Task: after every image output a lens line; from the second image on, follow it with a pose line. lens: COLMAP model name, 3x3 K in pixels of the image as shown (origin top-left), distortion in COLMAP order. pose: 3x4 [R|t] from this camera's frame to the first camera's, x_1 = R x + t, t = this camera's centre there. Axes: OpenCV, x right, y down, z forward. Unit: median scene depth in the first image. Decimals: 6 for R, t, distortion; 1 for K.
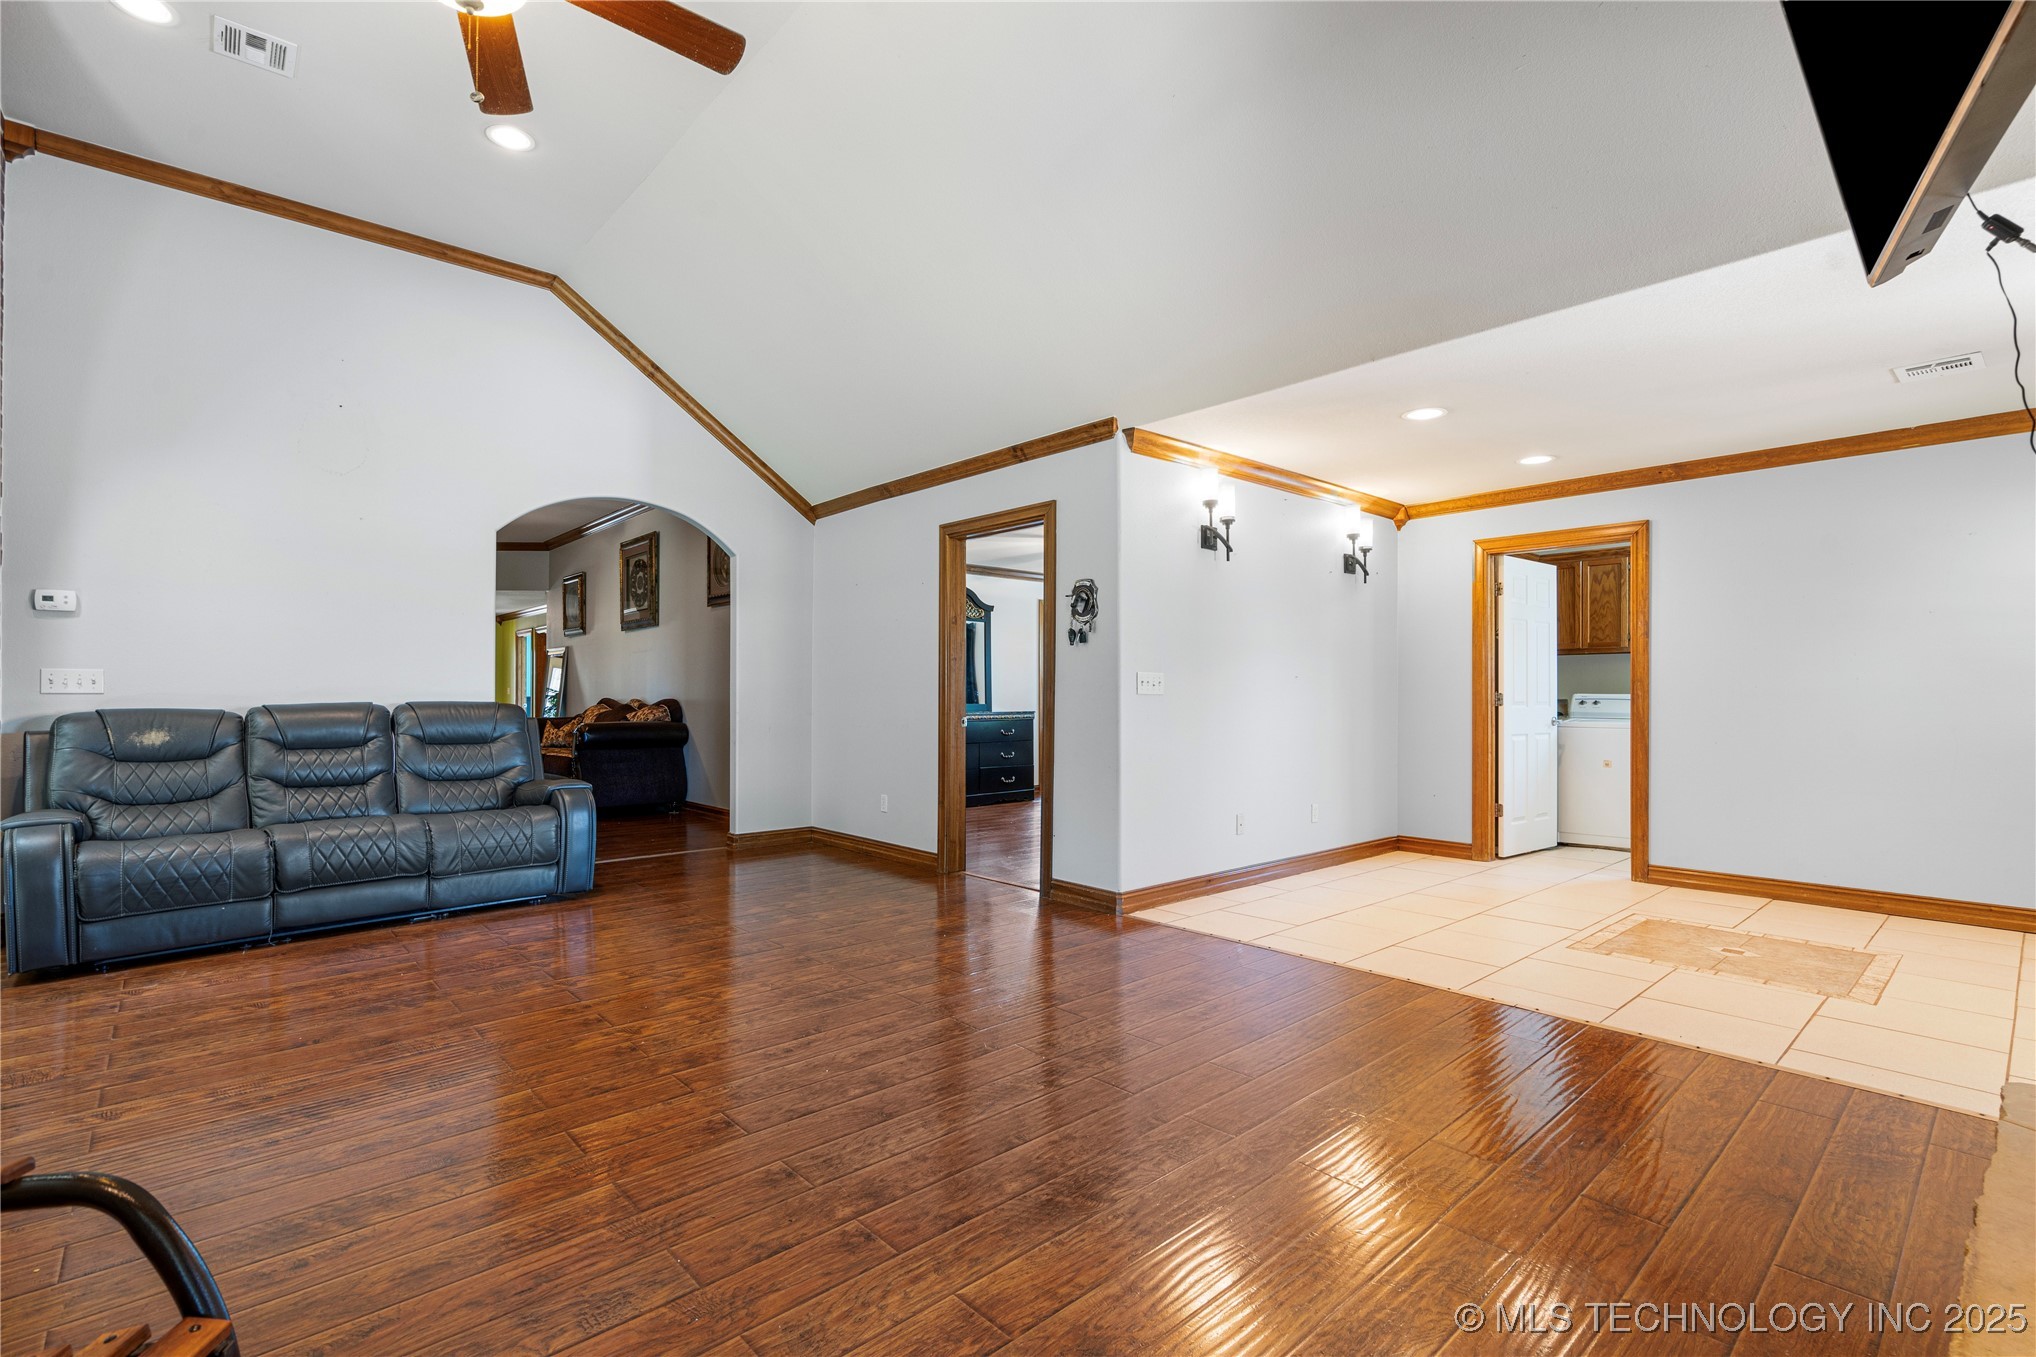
lens RADIAL K [[930.4, 0, 1026.3], [0, 930.4, 689.1], [0, 0, 1]] dist [-0.001714, -0.000036]
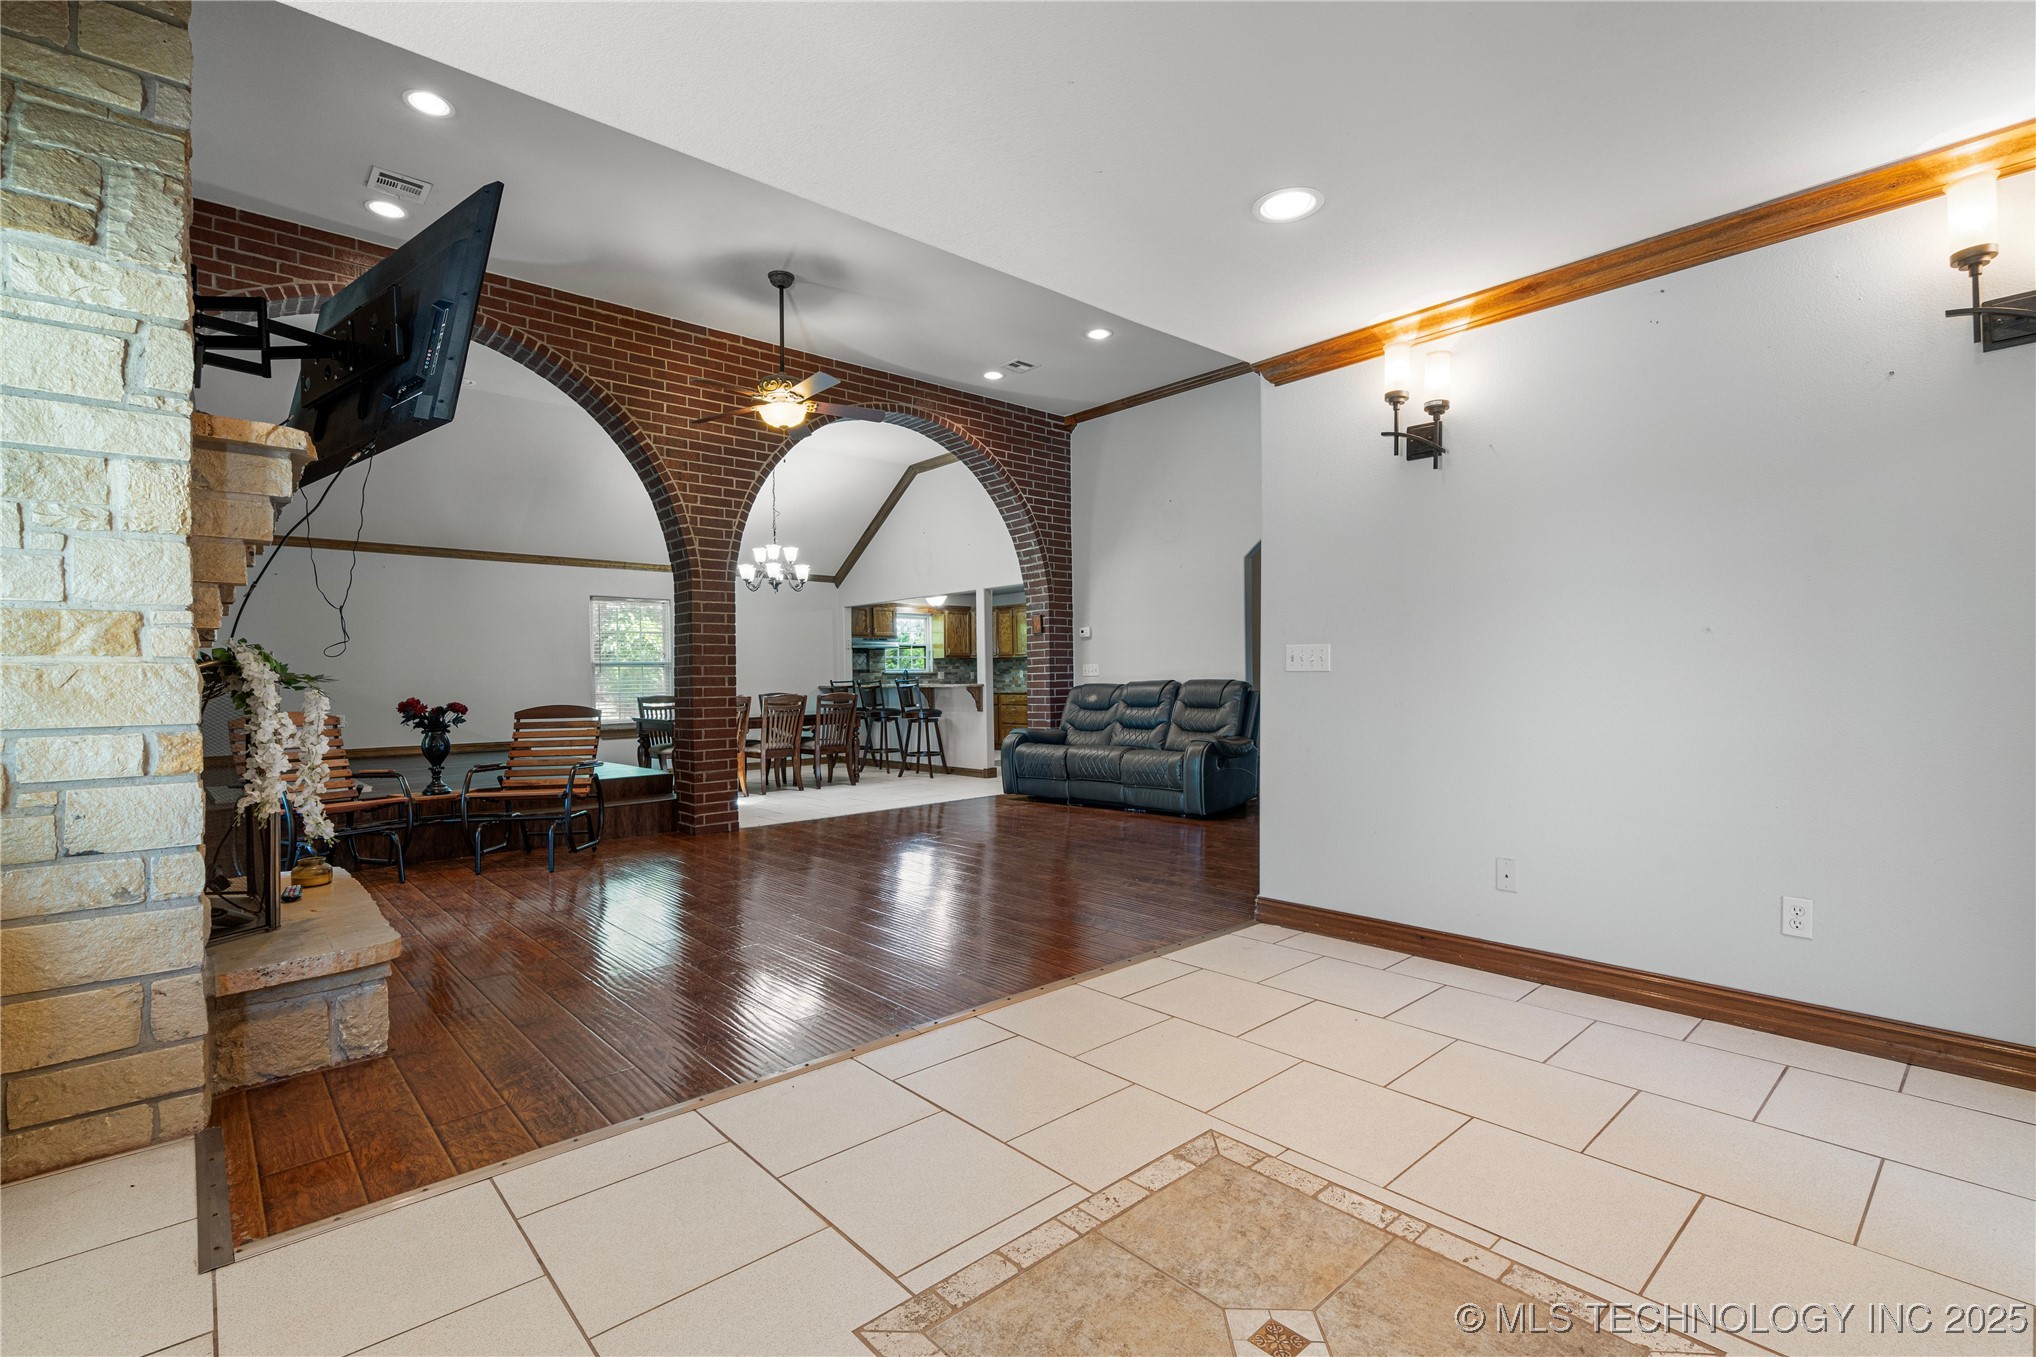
lens RADIAL K [[930.4, 0, 1030.3], [0, 930.4, 678.0], [0, 0, 1]] dist [-0.001714, -0.000036]
pose [[-0.000673, -0.002996, -0.999995, 1.040977], [0.004008, 0.999987, -0.002999, 0.014757], [0.999992, -0.004010, -0.000661, 0.835587]]
